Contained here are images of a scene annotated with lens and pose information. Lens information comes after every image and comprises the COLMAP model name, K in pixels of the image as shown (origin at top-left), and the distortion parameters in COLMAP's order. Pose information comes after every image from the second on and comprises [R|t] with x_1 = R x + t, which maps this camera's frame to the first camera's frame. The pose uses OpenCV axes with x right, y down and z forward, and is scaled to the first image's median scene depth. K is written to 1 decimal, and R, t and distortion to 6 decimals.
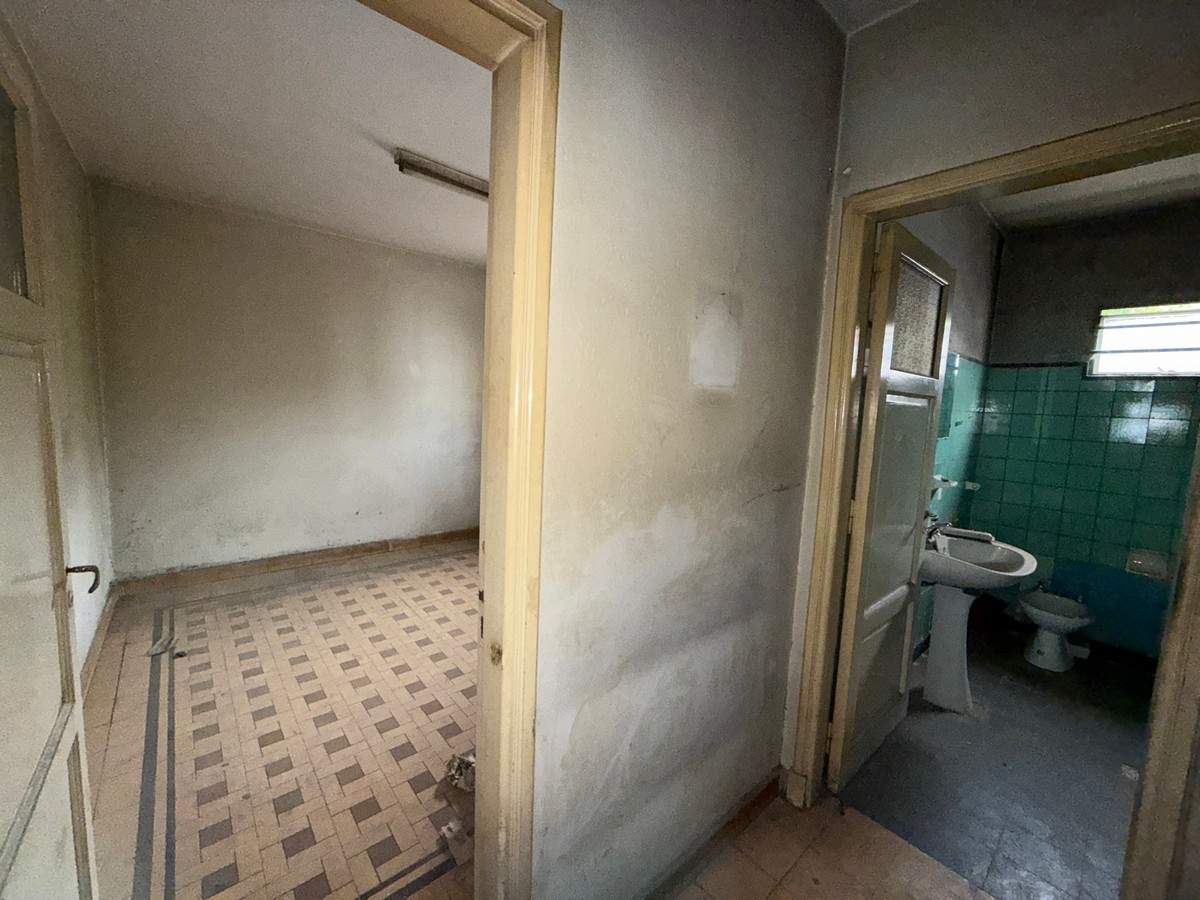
lens RADIAL K [[478.2, 0, 597.8], [0, 478.2, 447.6], [0, 0, 1]] dist [0.001679, -0.000788]
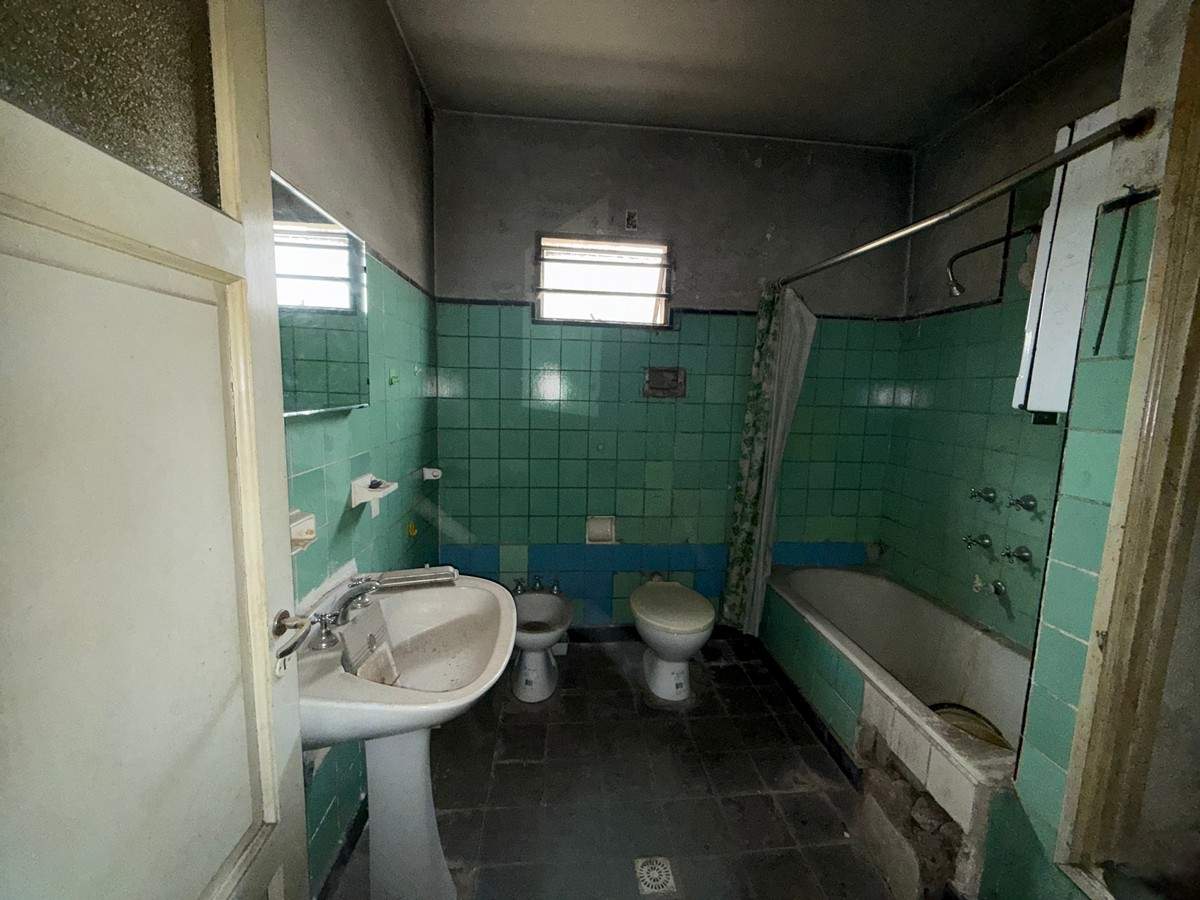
lens RADIAL K [[478.2, 0, 600.6], [0, 478.2, 447.5], [0, 0, 1]] dist [0.001679, -0.000788]
pose [[0.590076, -0.128980, 0.796978, 0.414717], [0.075140, 0.991645, 0.104851, -0.011255], [-0.803843, -0.001985, 0.594838, 0.432746]]
